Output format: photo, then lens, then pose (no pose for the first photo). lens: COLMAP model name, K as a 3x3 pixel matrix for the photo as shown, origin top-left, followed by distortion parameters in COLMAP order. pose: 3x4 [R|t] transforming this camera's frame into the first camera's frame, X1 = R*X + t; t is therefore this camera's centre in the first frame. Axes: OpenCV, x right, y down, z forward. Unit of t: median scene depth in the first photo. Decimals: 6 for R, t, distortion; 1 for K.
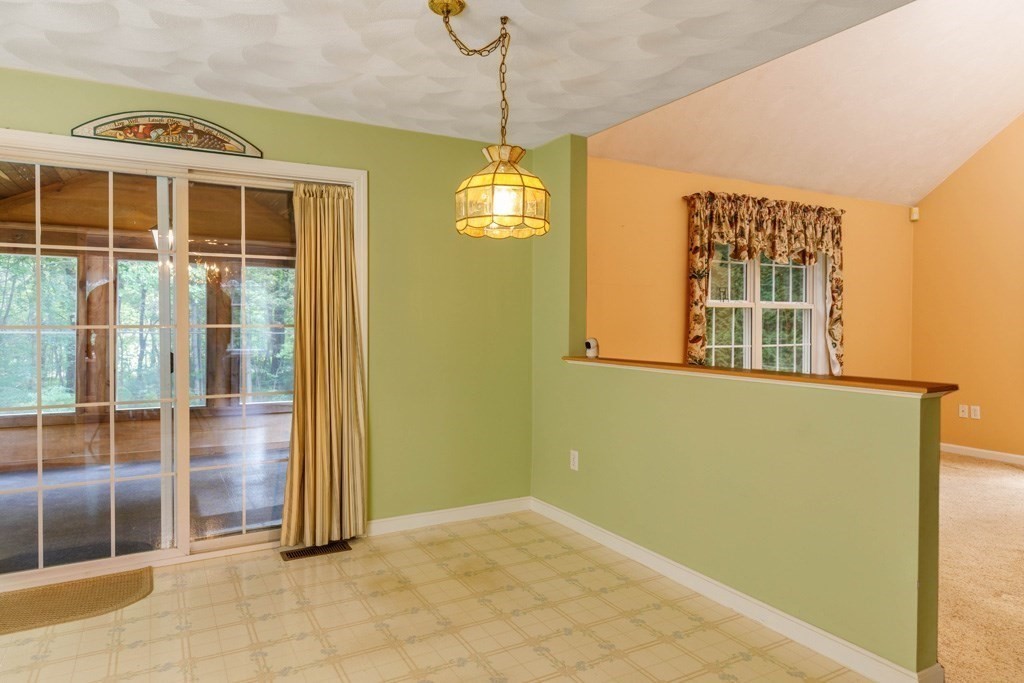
lens RADIAL K [[632.7, 0, 510.9], [0, 632.7, 329.6], [0, 0, 1]] dist [0.003424, 0.001606]
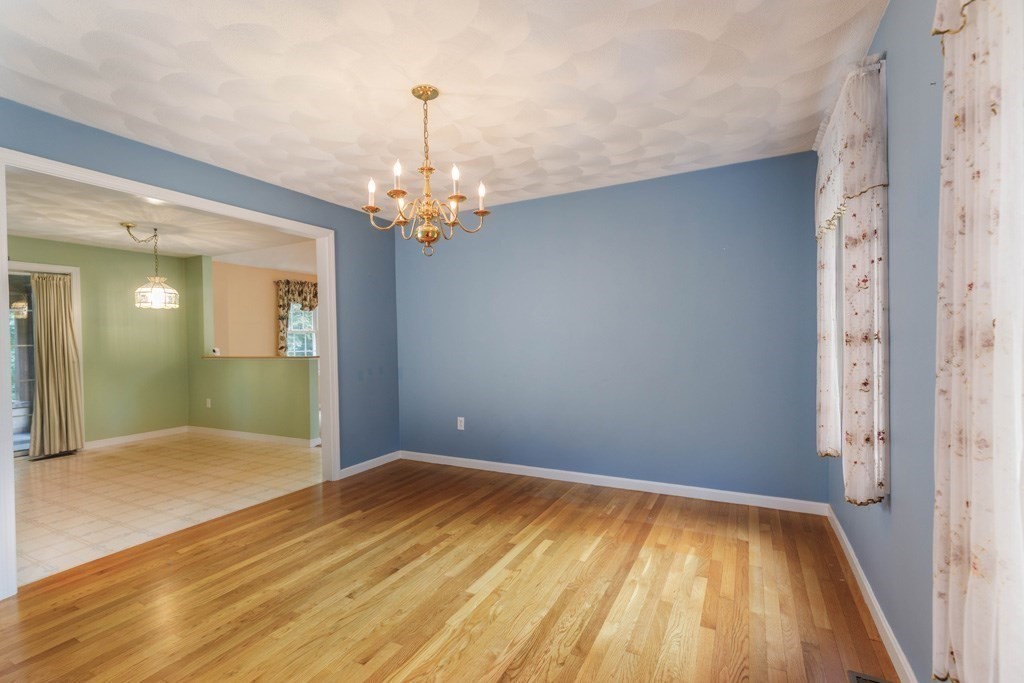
lens RADIAL K [[462.7, 0, 513.1], [0, 462.7, 350.1], [0, 0, 1]] dist [0.001392, 0.000515]
pose [[0.833182, -0.025410, 0.552414, 0.077899], [0.020336, 0.999676, 0.015311, 0.014799], [-0.552624, -0.001523, 0.833429, -0.750163]]
